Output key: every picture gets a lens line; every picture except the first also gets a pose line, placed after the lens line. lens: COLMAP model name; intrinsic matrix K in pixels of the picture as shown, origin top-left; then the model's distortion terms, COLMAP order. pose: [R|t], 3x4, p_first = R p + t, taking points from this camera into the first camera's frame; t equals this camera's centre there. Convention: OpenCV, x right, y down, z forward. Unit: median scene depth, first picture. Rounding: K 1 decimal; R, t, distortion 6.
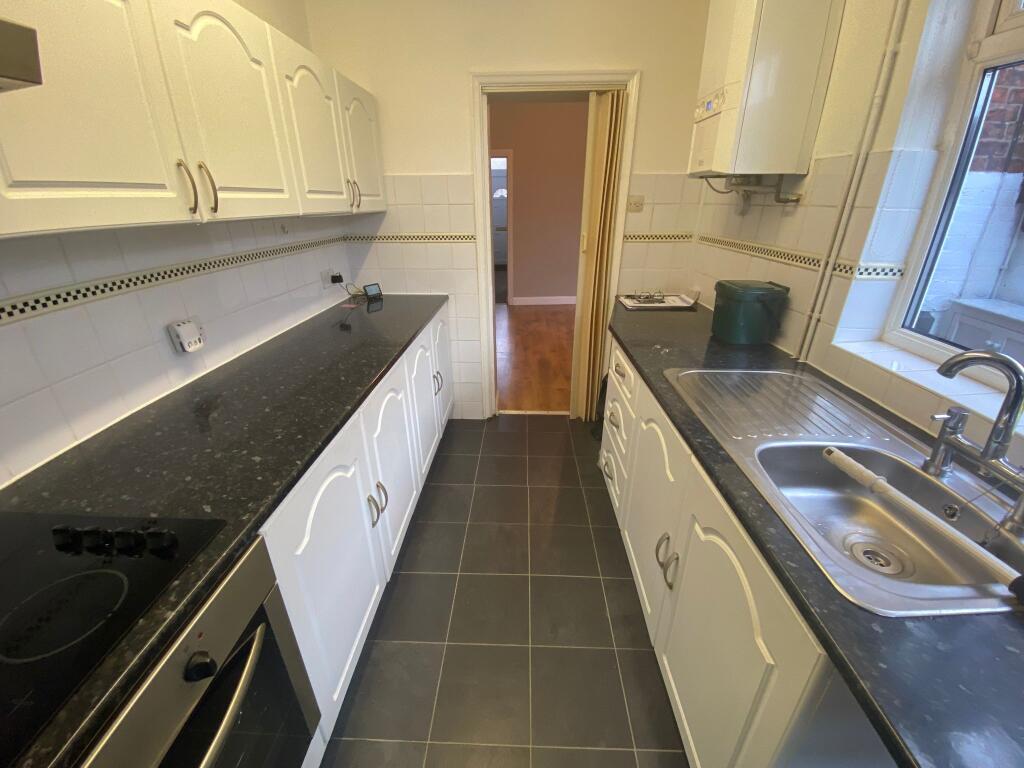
lens RADIAL K [[419.5, 0, 508.1], [0, 419.5, 384.4], [0, 0, 1]] dist [-0.002129, -0.000542]
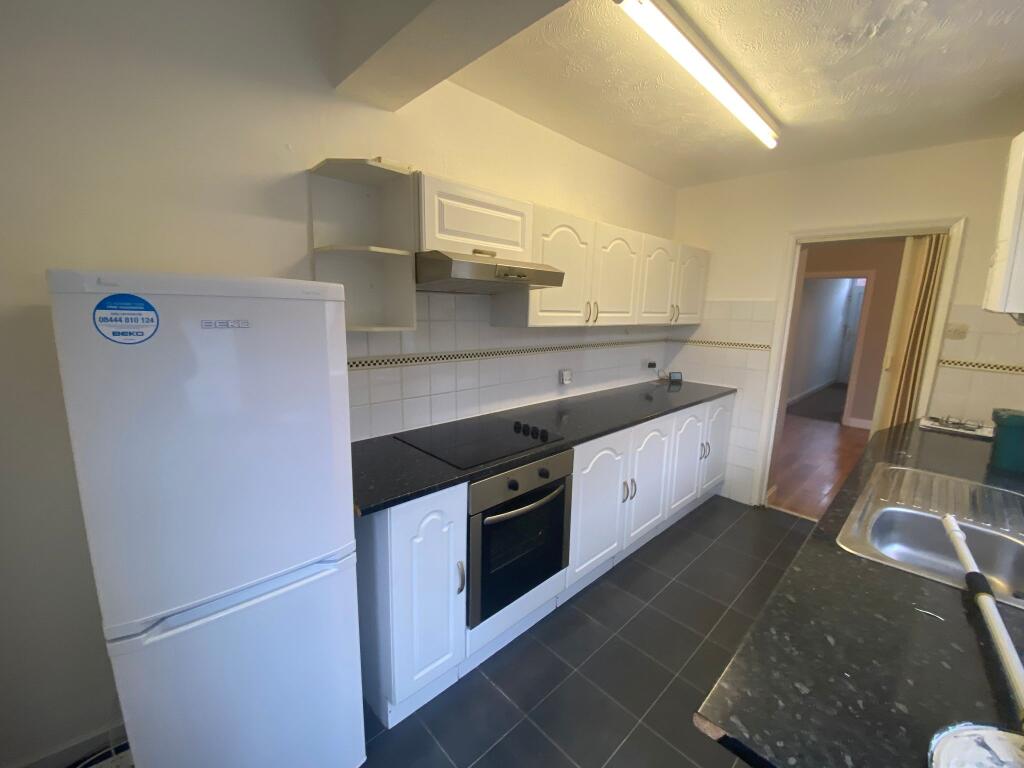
lens RADIAL K [[419.5, 0, 508.1], [0, 419.5, 384.4], [0, 0, 1]] dist [-0.002129, -0.000542]
pose [[0.716350, 0.154021, -0.680529, 0.259794], [-0.306797, 0.945519, -0.108951, 0.137878], [0.626672, 0.286832, 0.724575, -0.391762]]
